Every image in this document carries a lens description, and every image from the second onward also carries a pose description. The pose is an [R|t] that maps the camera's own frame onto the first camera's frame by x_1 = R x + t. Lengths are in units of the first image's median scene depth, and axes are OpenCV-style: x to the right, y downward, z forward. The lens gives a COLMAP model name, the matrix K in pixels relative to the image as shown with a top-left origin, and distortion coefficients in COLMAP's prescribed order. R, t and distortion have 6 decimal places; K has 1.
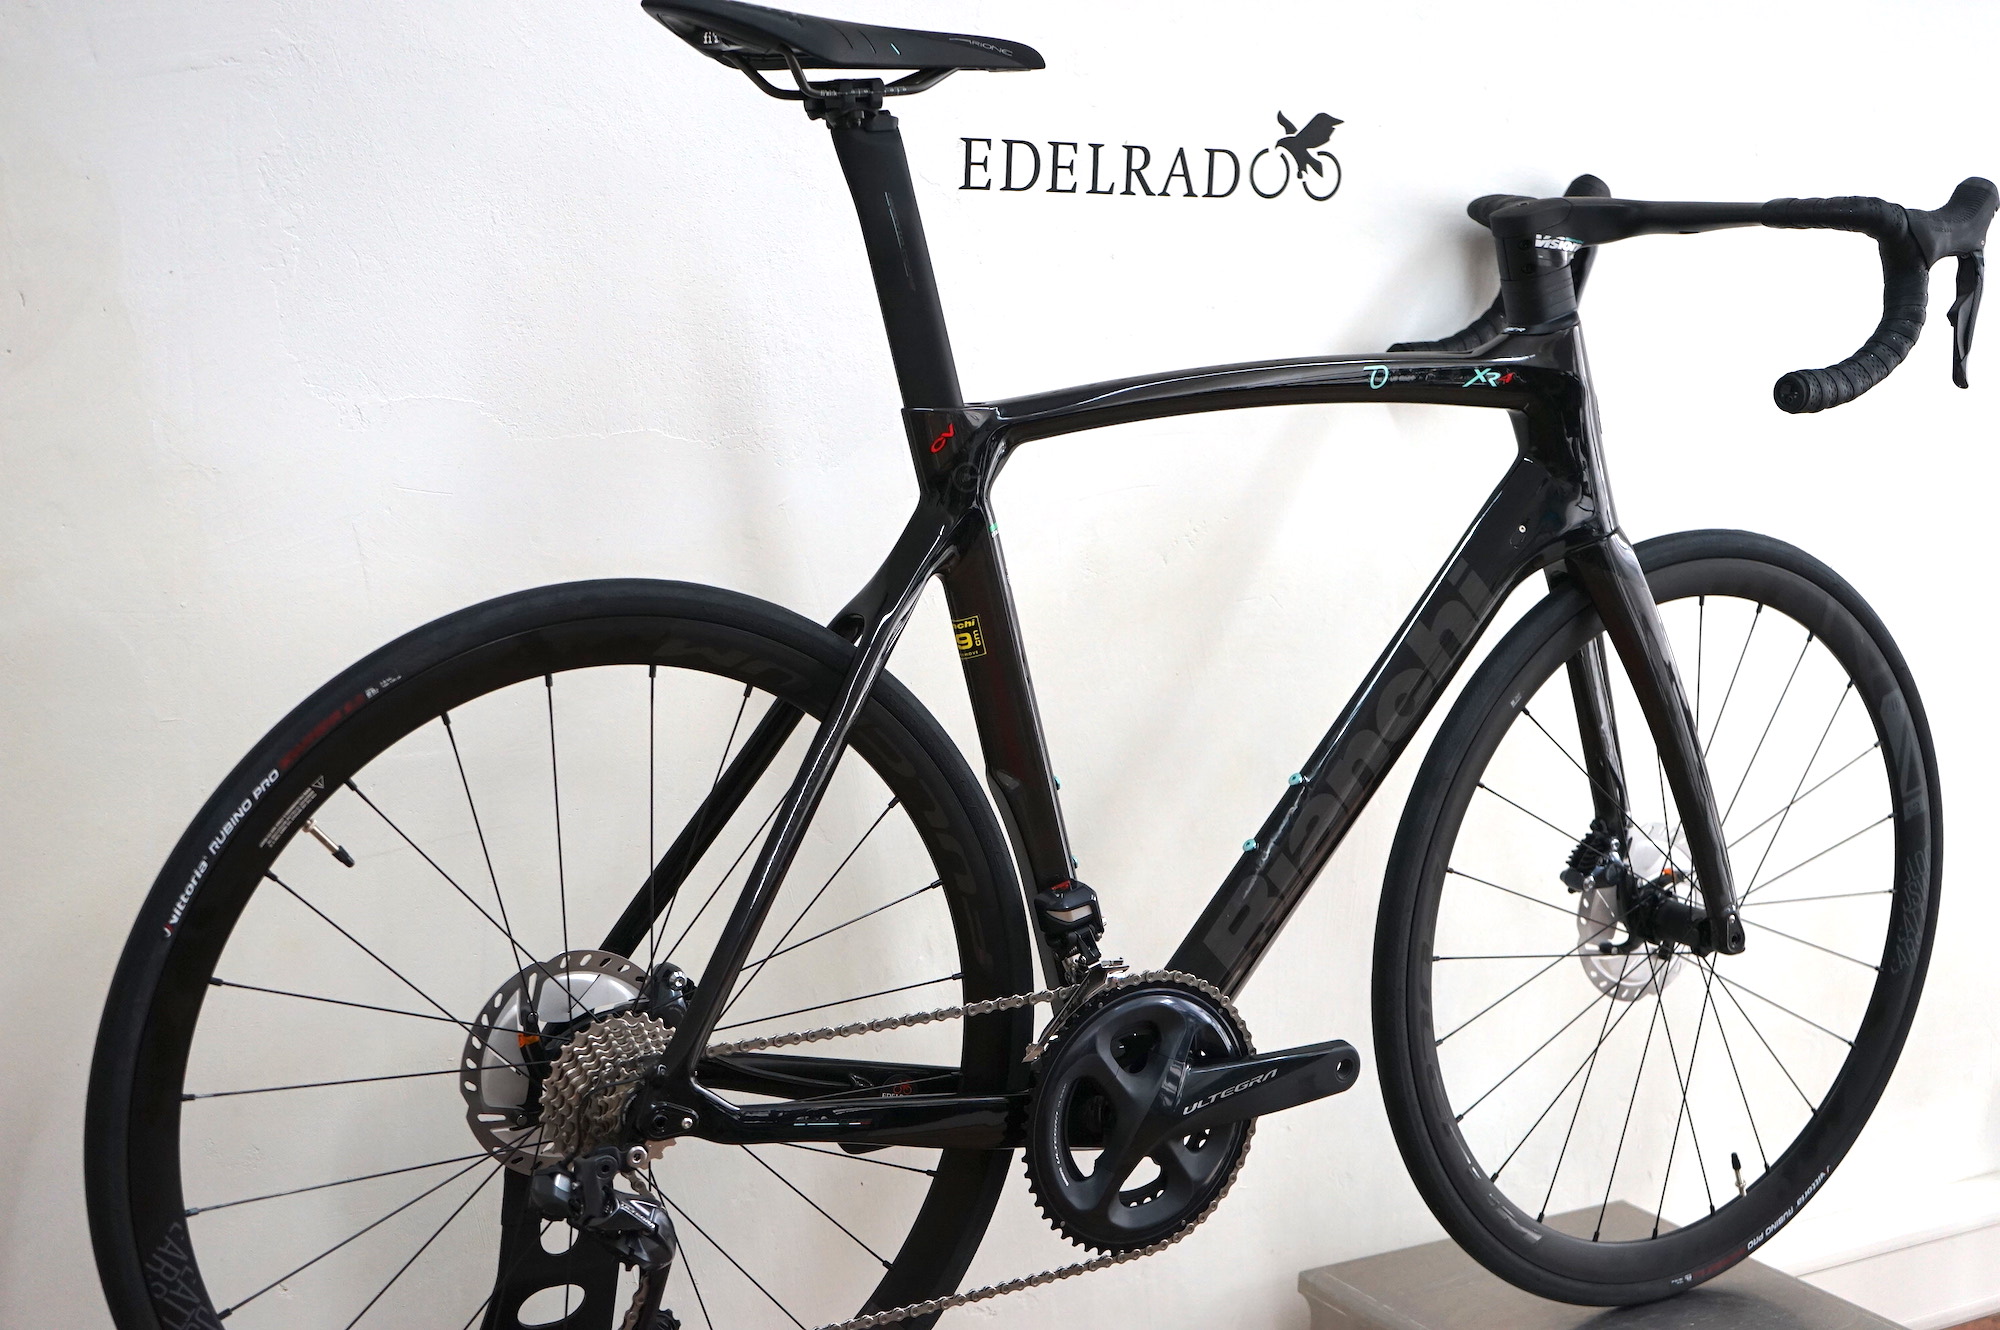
lens RADIAL K [[2801.0, 0, 994.3], [0, 2801.0, 667.0], [0, 0, 1]] dist [0.017004, 0.000000]
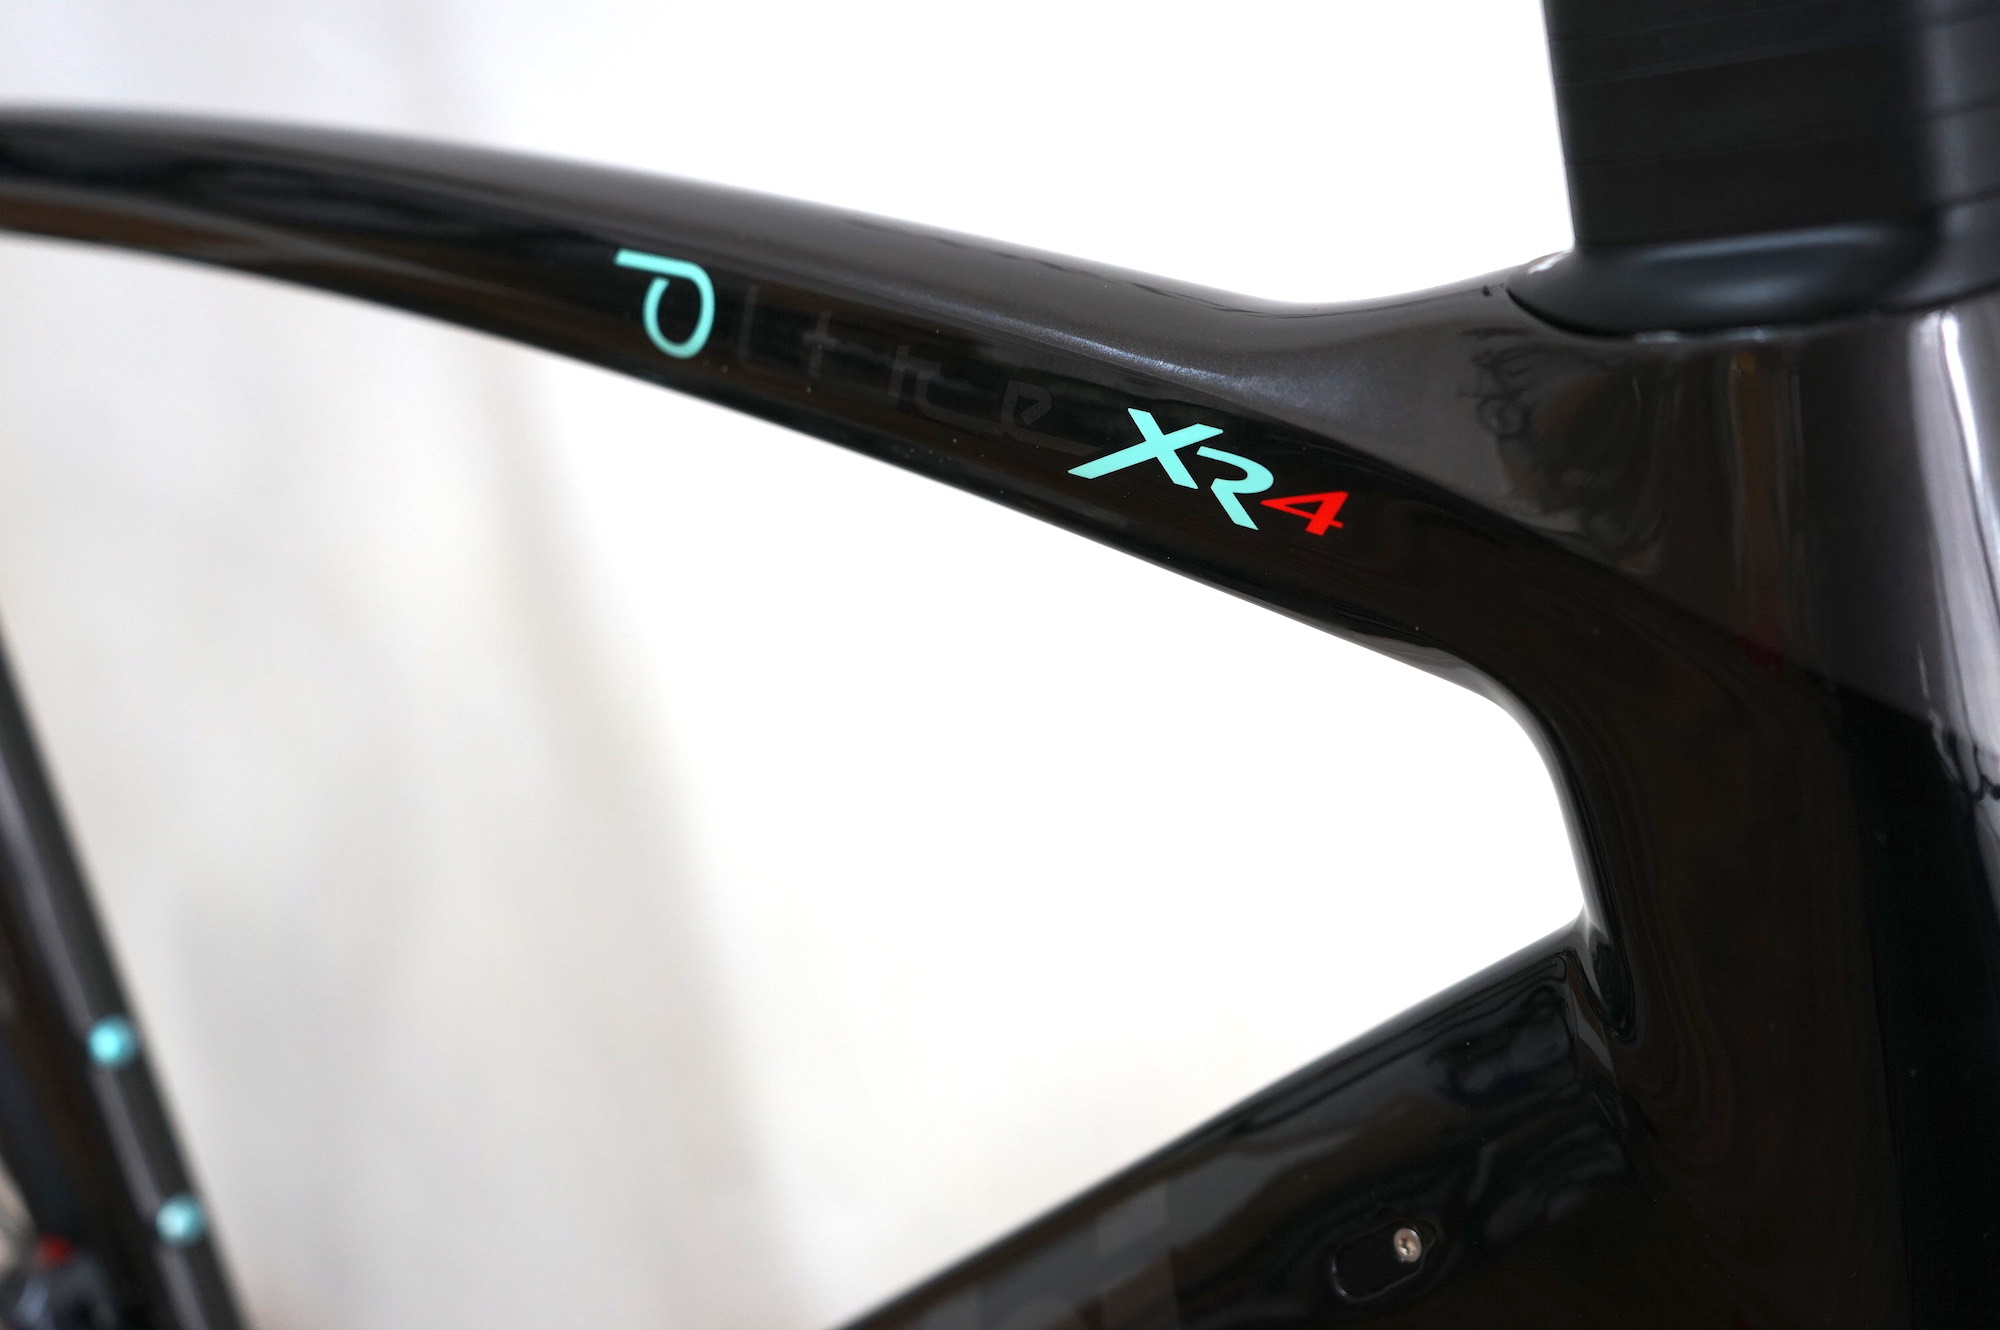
lens RADIAL K [[2119.7, 0, 999.4], [0, 2119.7, 663.7], [0, 0, 1]] dist [0.024832, 0.000000]
pose [[0.345038, 0.406373, -0.846056, 0.296243], [-0.163495, 0.913654, 0.372164, -0.141921], [0.924239, 0.009915, 0.381685, 0.935126]]
